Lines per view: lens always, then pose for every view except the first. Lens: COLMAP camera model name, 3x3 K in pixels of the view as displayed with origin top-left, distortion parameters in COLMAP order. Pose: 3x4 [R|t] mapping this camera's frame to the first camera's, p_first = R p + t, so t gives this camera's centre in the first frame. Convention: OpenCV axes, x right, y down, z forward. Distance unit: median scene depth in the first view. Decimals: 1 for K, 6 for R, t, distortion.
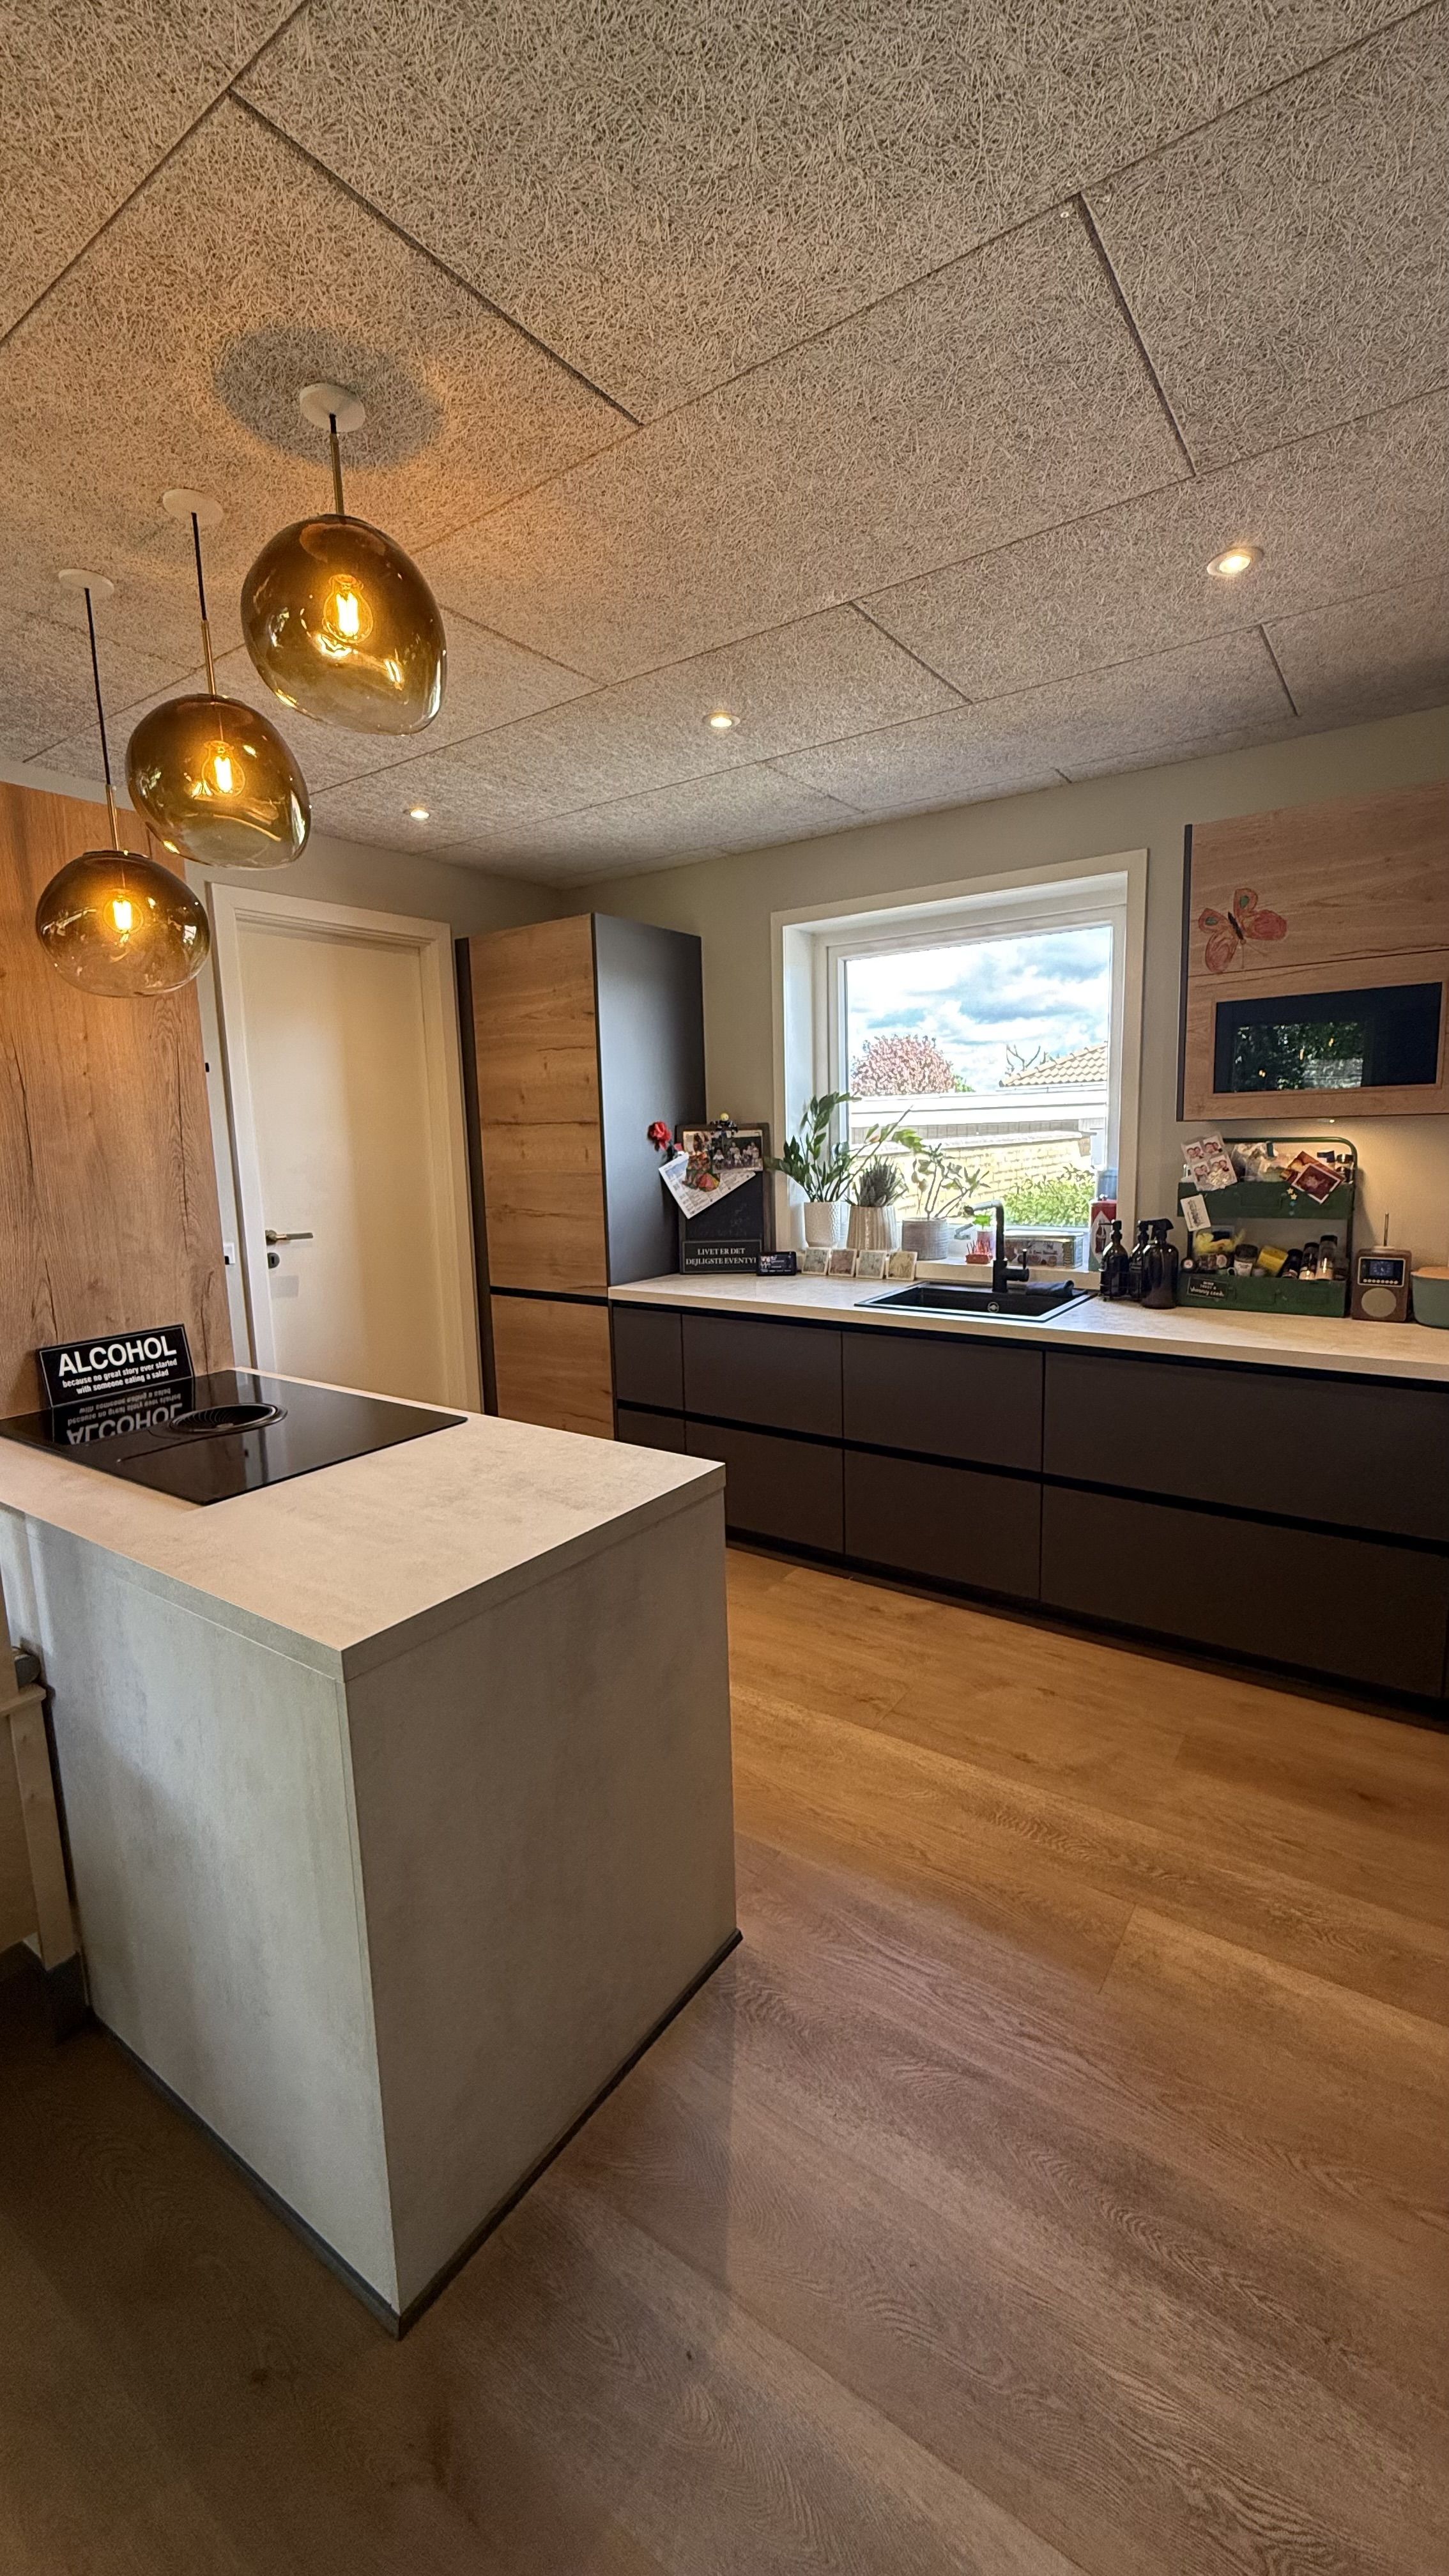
lens RADIAL K [[1031.2, 0, 722.0], [0, 1031.2, 1287.5], [0, 0, 1]] dist [0.001120, 0.000025]
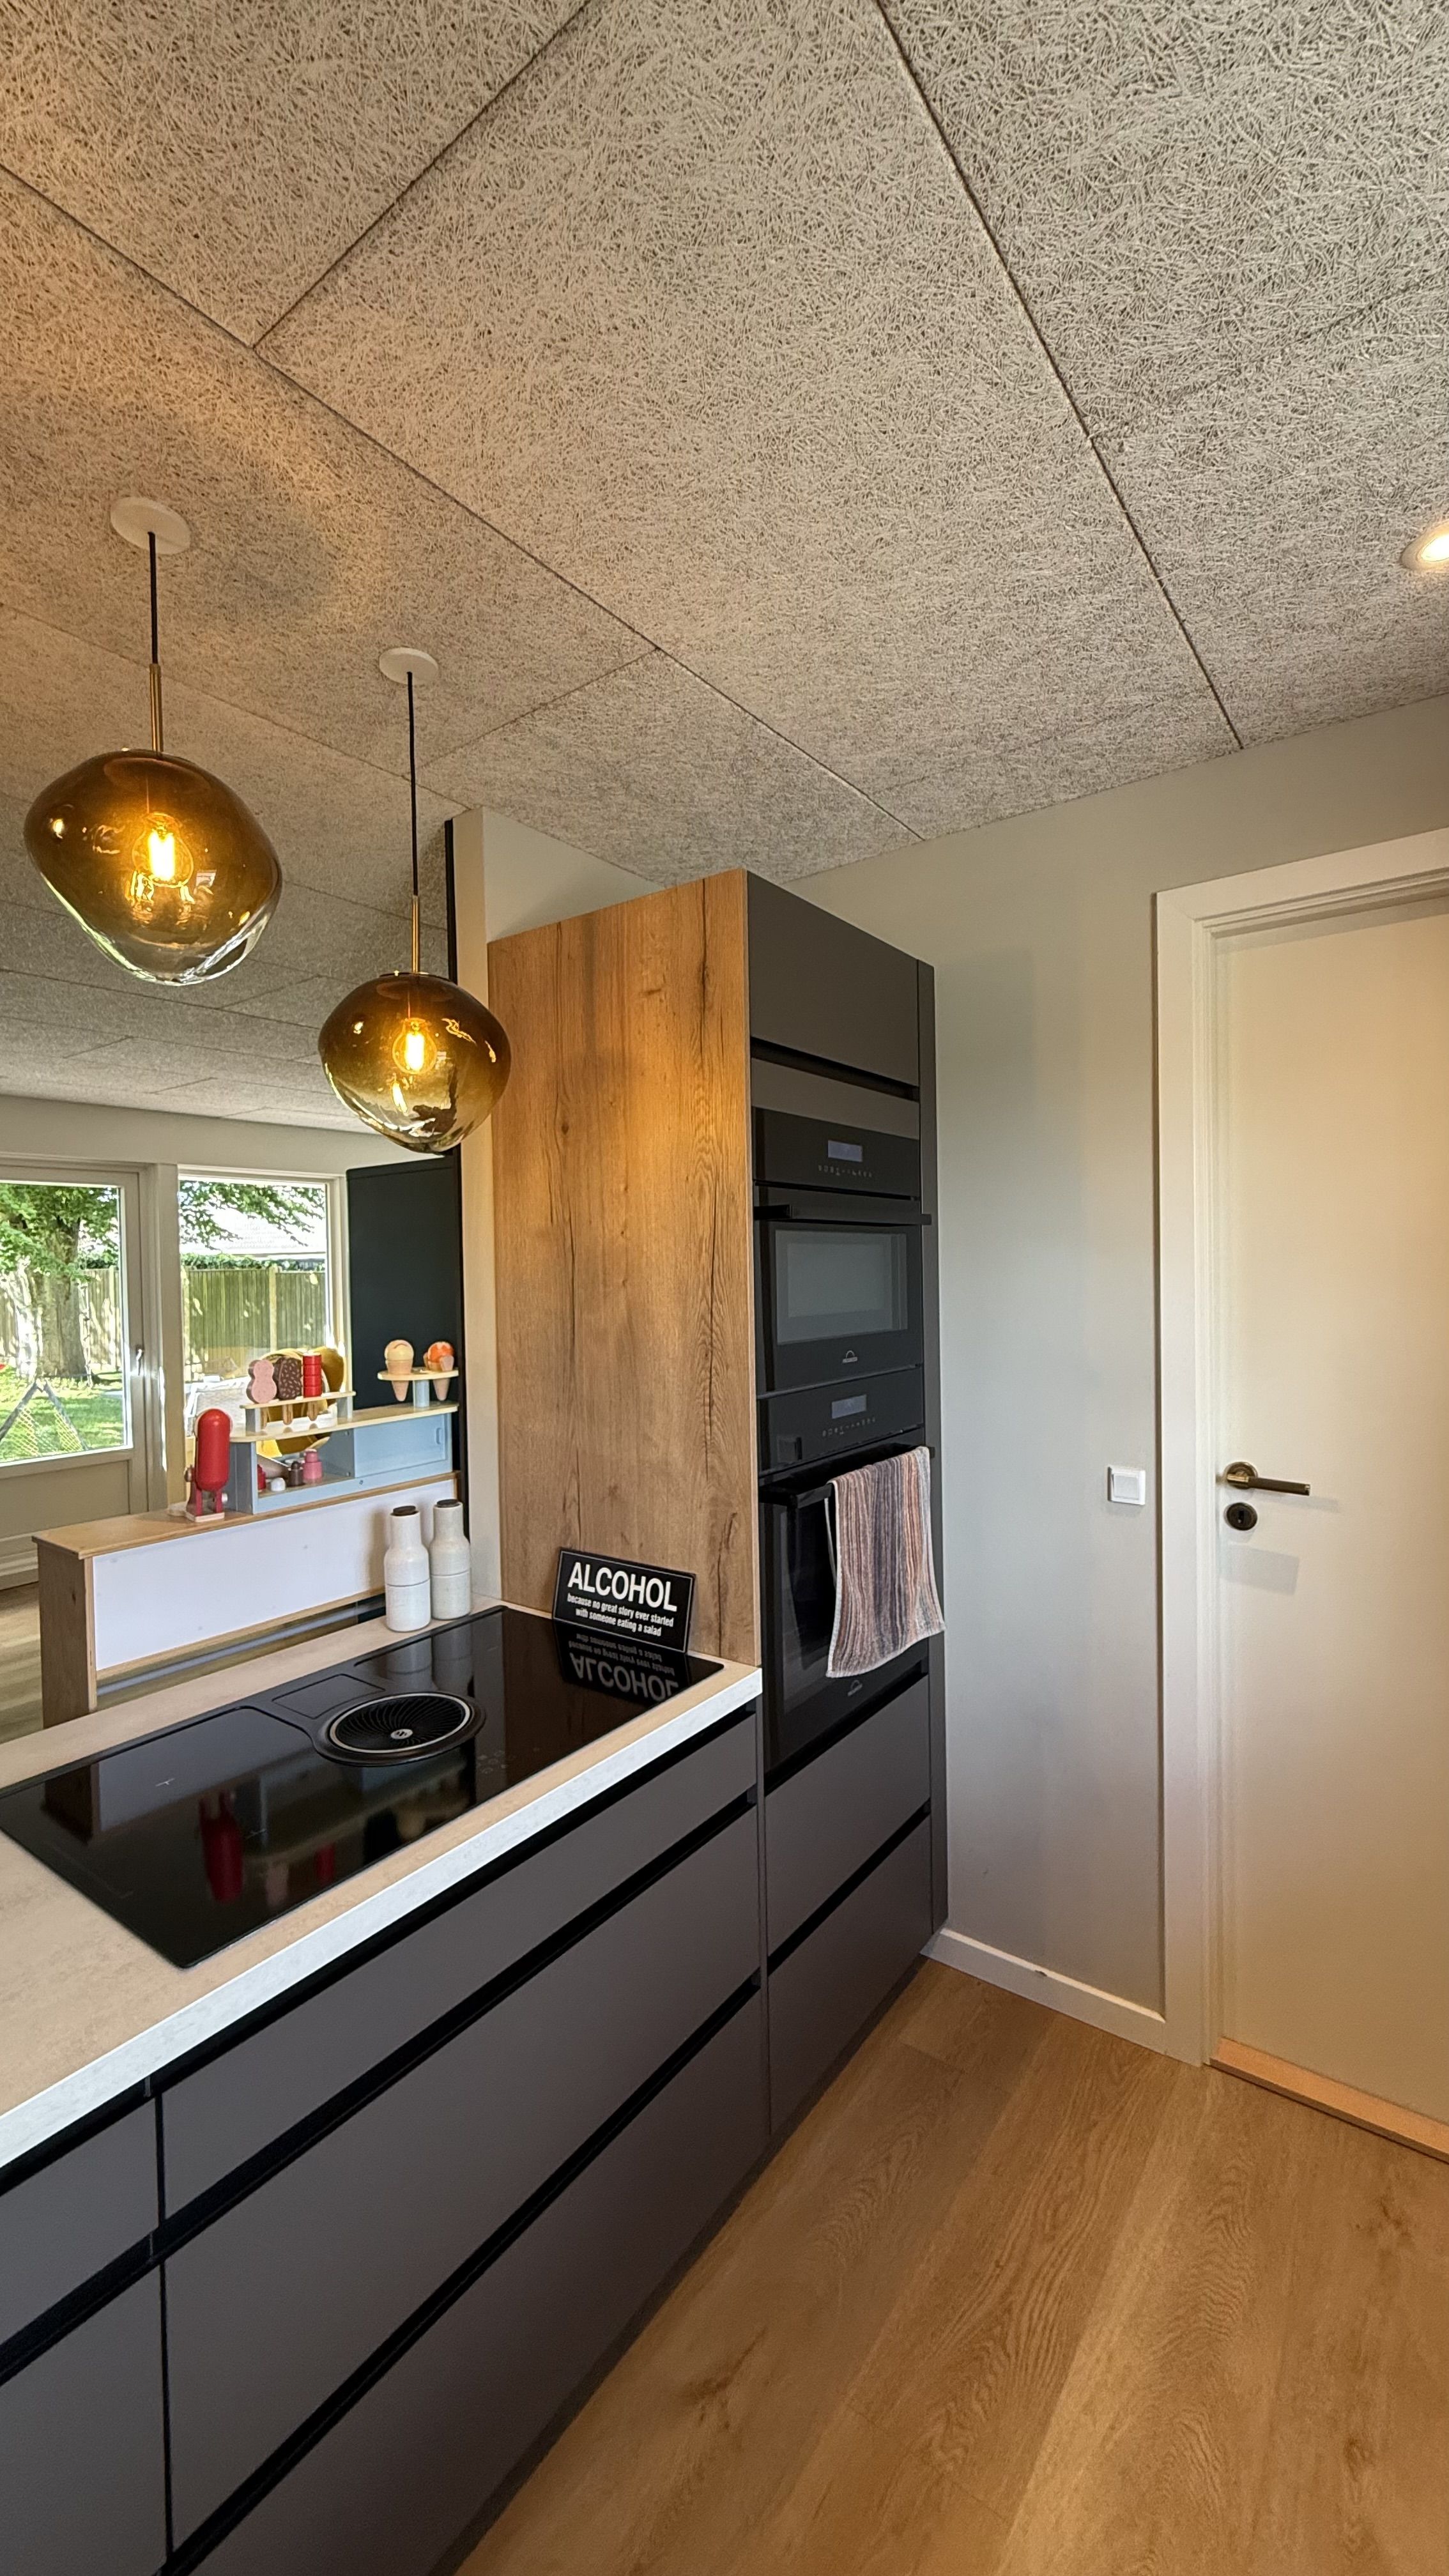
lens RADIAL K [[1031.2, 0, 723.3], [0, 1031.2, 1283.4], [0, 0, 1]] dist [0.001120, 0.000025]
pose [[-0.020322, 0.046665, -0.998704, 0.182063], [-0.134216, 0.989741, 0.048978, -0.208493], [0.990744, 0.135037, -0.013851, 1.046497]]
